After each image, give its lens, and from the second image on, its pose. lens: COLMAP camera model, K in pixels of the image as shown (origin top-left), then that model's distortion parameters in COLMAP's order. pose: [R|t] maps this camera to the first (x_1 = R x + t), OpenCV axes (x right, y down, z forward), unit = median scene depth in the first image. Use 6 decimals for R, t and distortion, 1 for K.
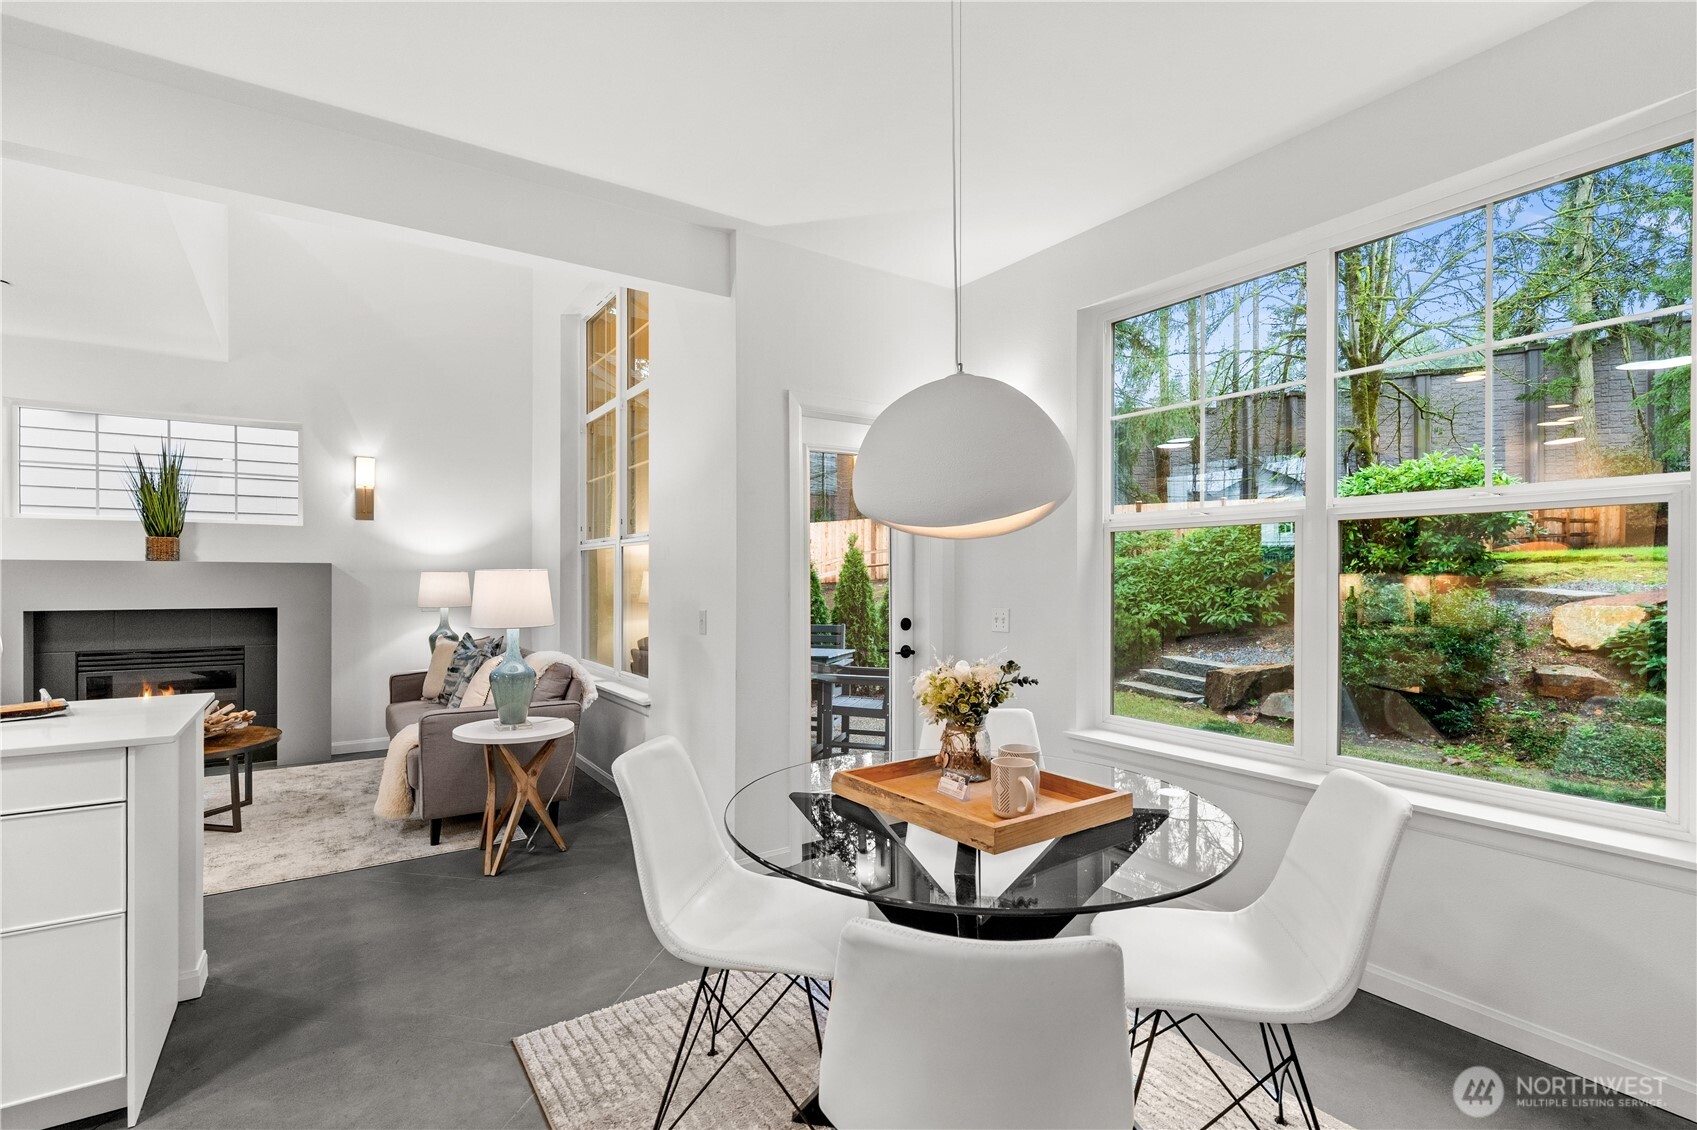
lens RADIAL K [[769.6, 0, 813.8], [0, 769.6, 576.2], [0, 0, 1]] dist [0.000278, 0.000057]
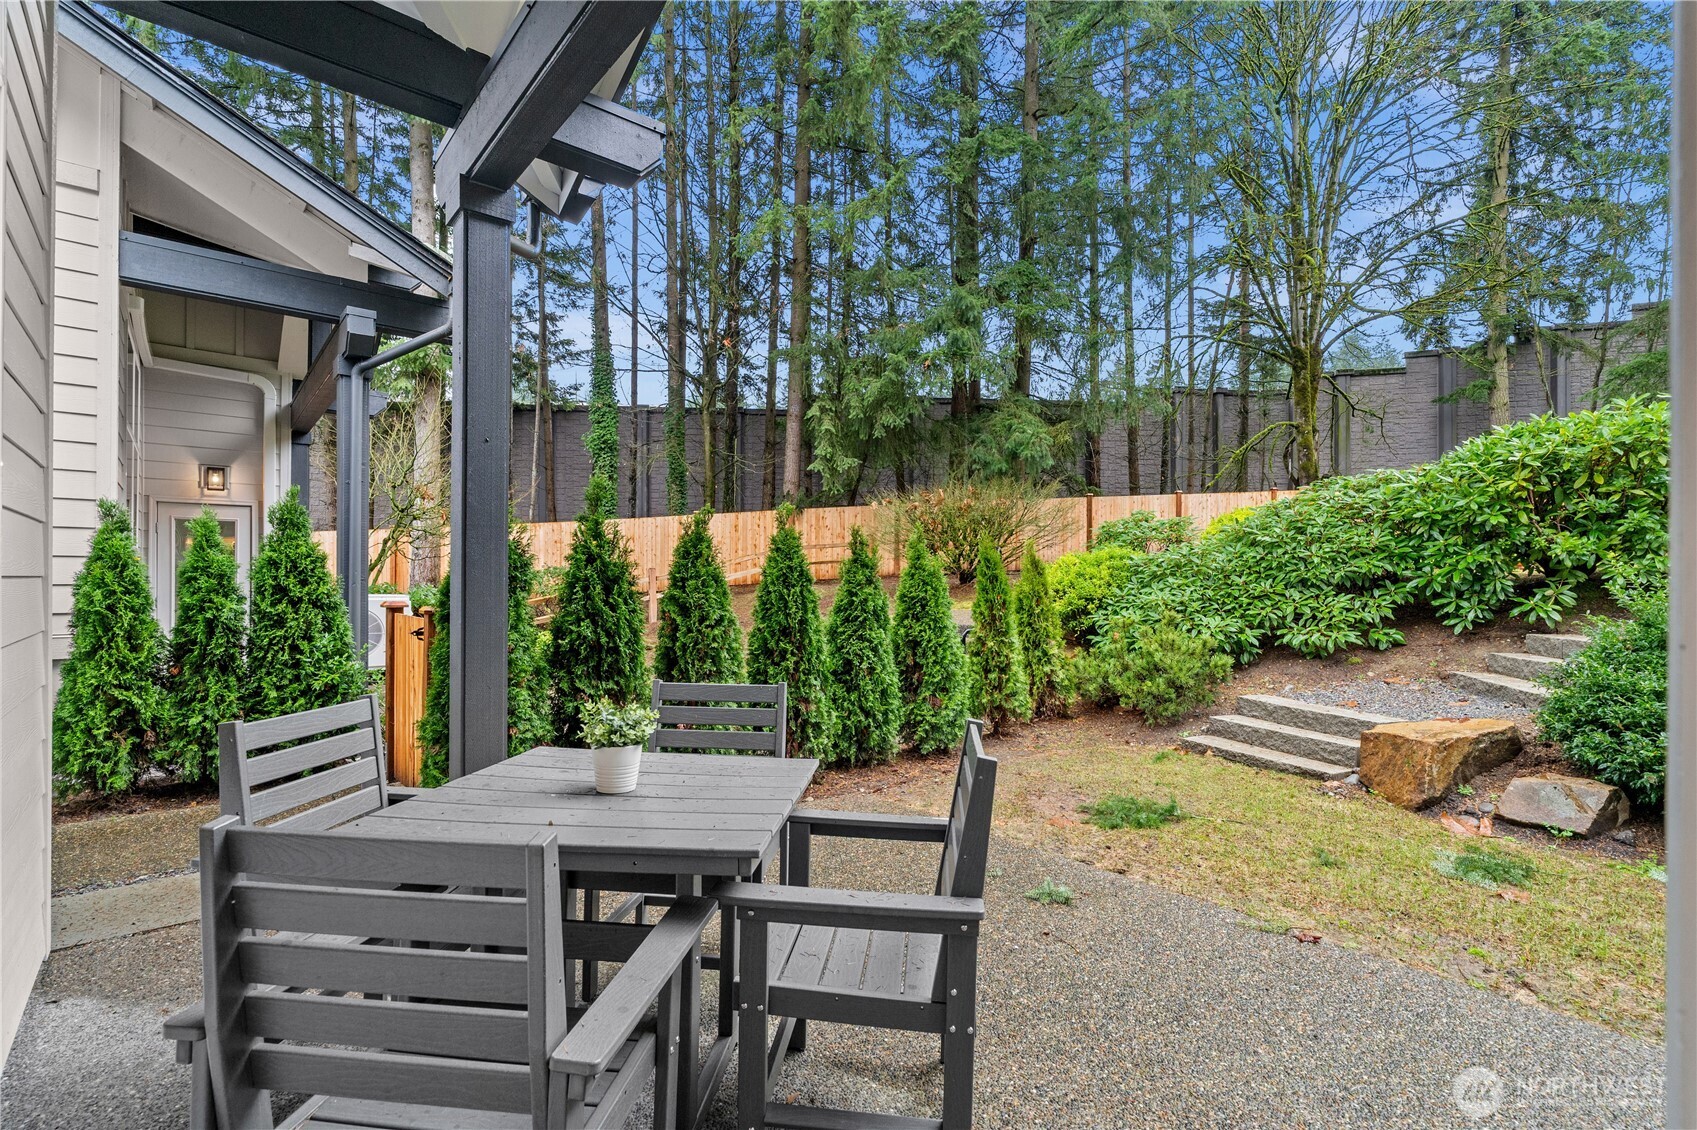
lens RADIAL K [[769.6, 0, 813.8], [0, 769.6, 576.2], [0, 0, 1]] dist [0.000278, 0.000057]
pose [[0.992936, 0.002968, 0.118614, 0.002637], [-0.002697, 0.999993, -0.002452, 0.001960], [-0.118620, 0.002114, 0.992937, 0.363870]]
